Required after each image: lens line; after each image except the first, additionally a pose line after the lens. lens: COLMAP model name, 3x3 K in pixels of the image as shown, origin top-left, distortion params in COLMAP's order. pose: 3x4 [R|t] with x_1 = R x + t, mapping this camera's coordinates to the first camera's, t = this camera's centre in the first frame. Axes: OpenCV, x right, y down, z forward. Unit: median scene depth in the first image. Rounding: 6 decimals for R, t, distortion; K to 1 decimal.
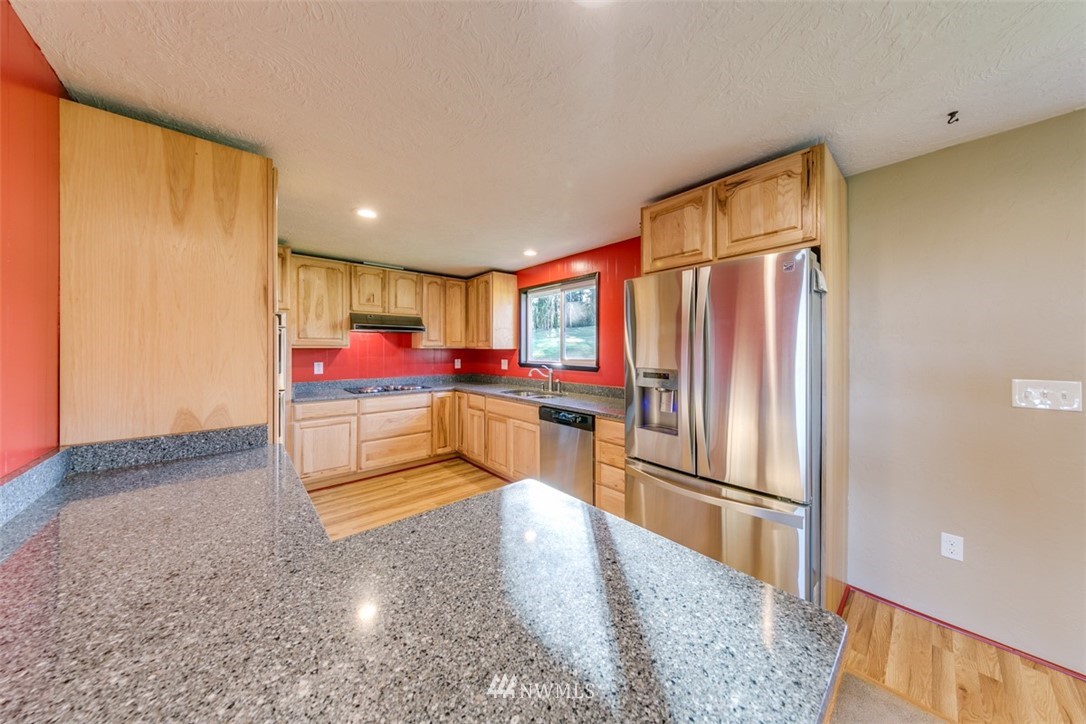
lens RADIAL K [[343.6, 0, 544.5], [0, 343.6, 351.0], [0, 0, 1]] dist [0.009118, -0.000263]
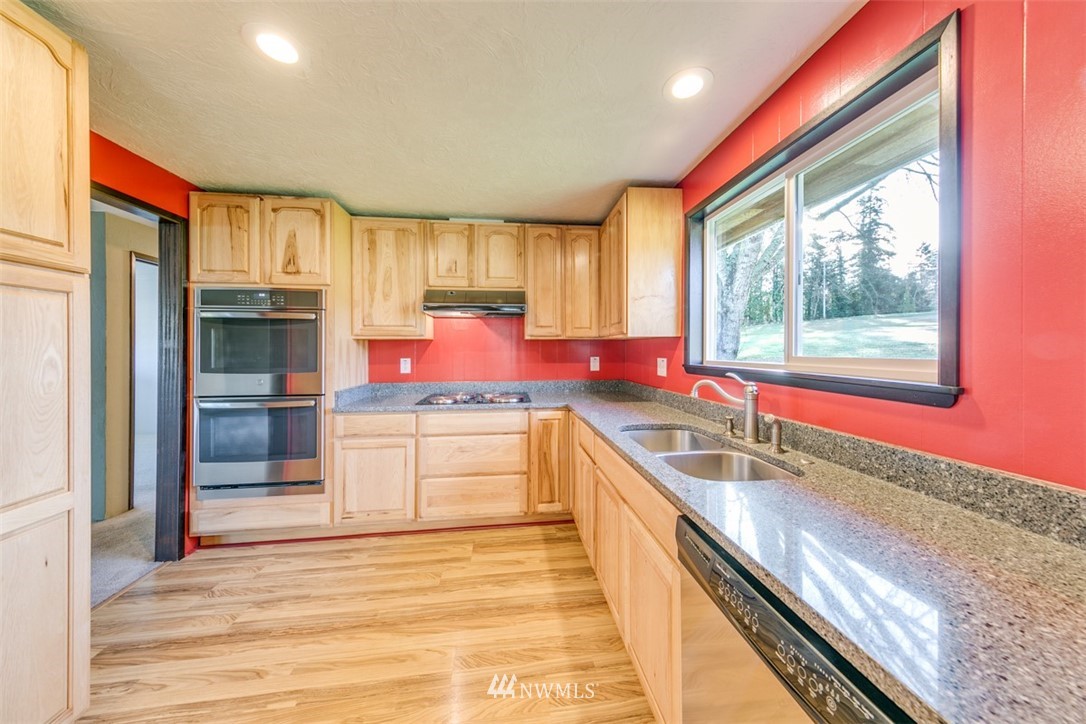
lens RADIAL K [[343.6, 0, 546.8], [0, 343.6, 351.5], [0, 0, 1]] dist [0.009118, -0.000263]
pose [[0.825853, 0.000657, -0.563884, 0.045338], [0.000739, 0.999997, 0.002247, 0.016411], [0.563884, -0.002273, 0.825851, 0.542124]]
